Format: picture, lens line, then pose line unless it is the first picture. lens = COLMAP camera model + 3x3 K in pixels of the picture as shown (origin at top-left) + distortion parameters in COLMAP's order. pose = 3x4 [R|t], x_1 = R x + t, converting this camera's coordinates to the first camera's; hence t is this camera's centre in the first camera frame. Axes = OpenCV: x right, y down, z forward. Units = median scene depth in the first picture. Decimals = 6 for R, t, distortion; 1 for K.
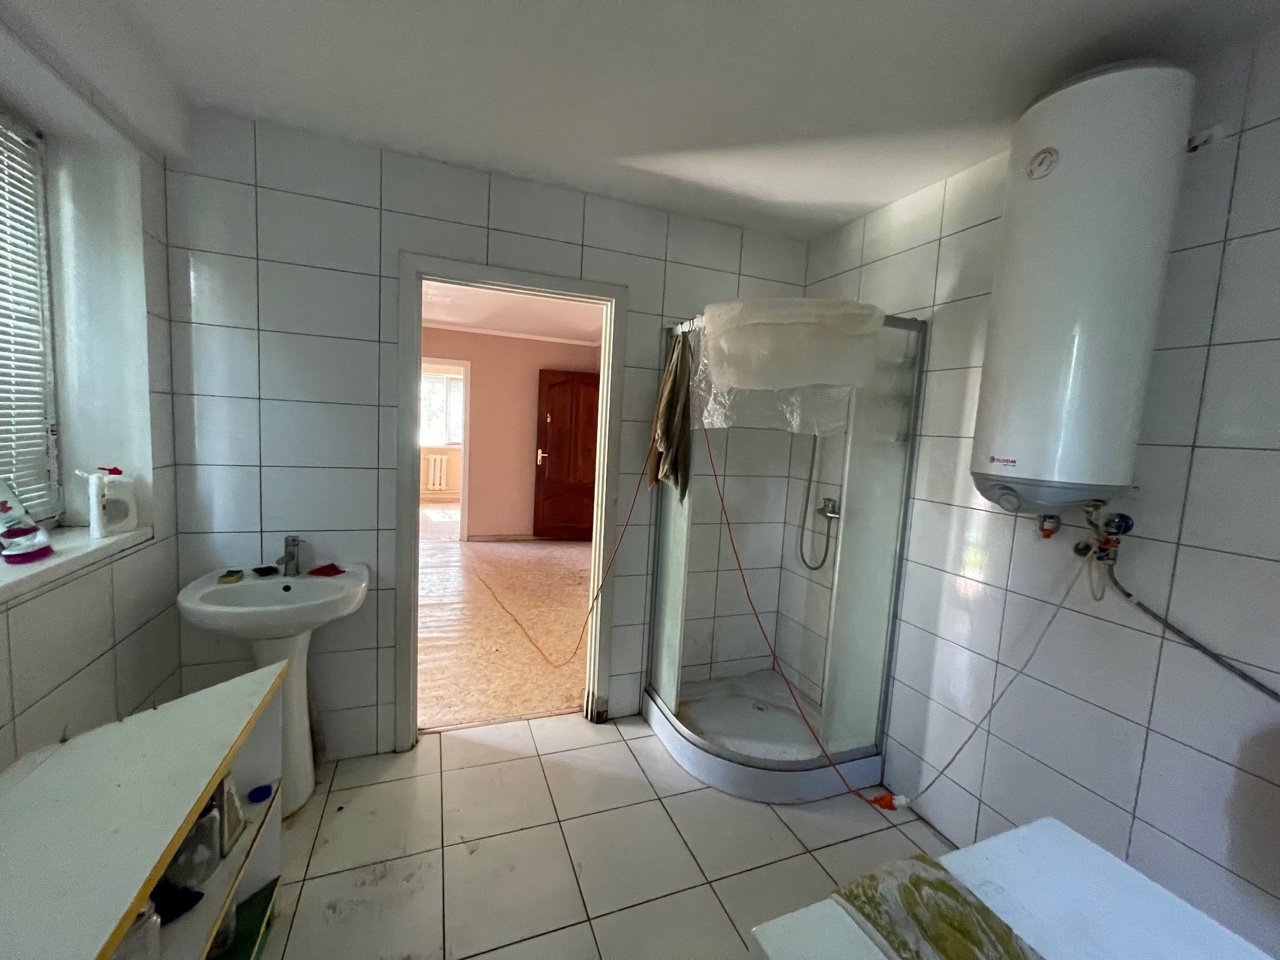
lens RADIAL K [[522.5, 0, 639.7], [0, 522.5, 480.1], [0, 0, 1]] dist [-0.022075, -0.000606]
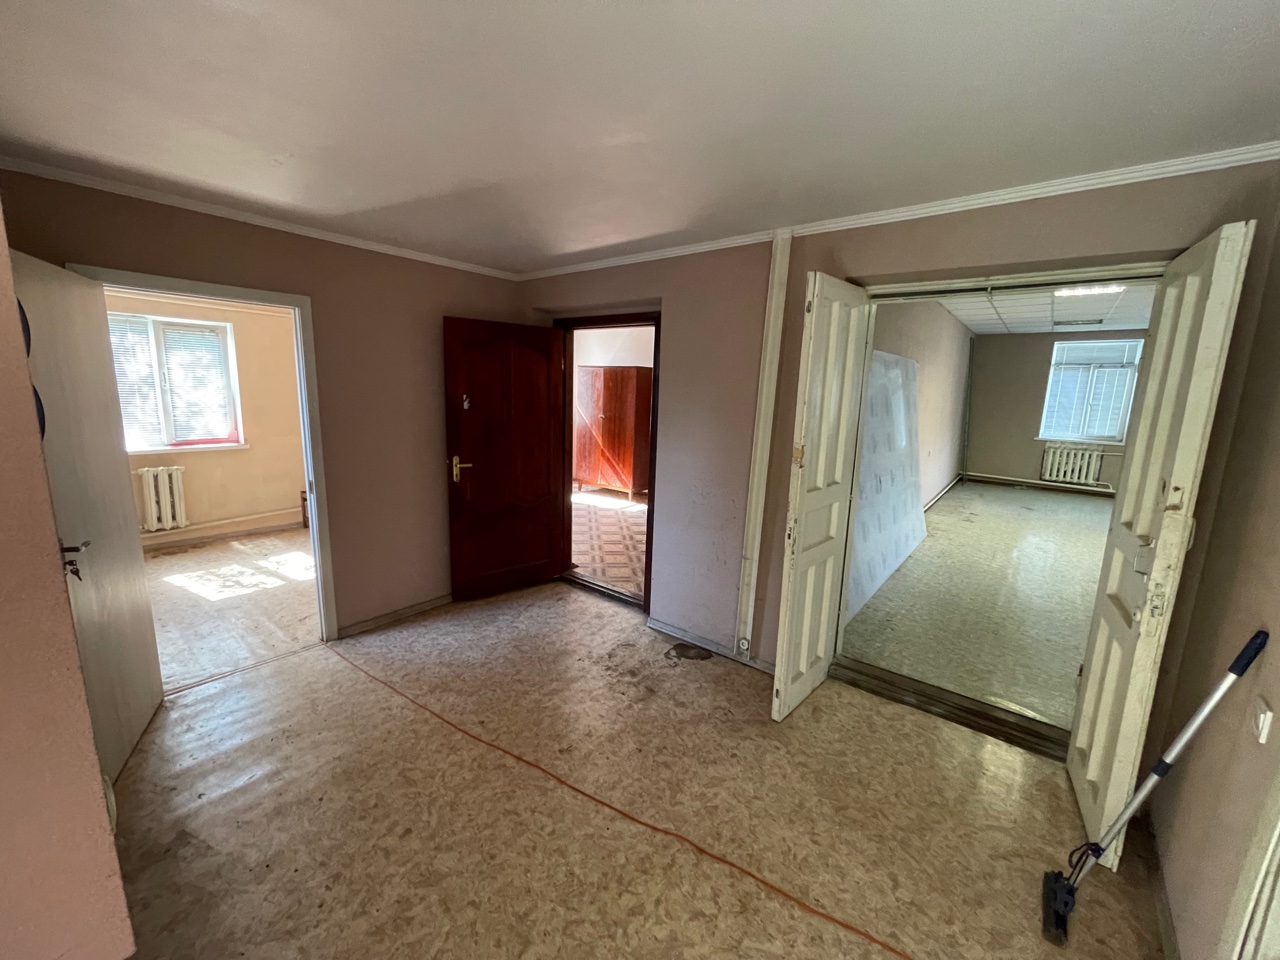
lens RADIAL K [[522.5, 0, 636.7], [0, 522.5, 478.4], [0, 0, 1]] dist [-0.022075, -0.000606]
pose [[0.865231, -0.117654, 0.487374, -0.303076], [0.070101, 0.990917, 0.114761, -0.087393], [-0.496449, -0.065129, 0.865619, 0.392218]]
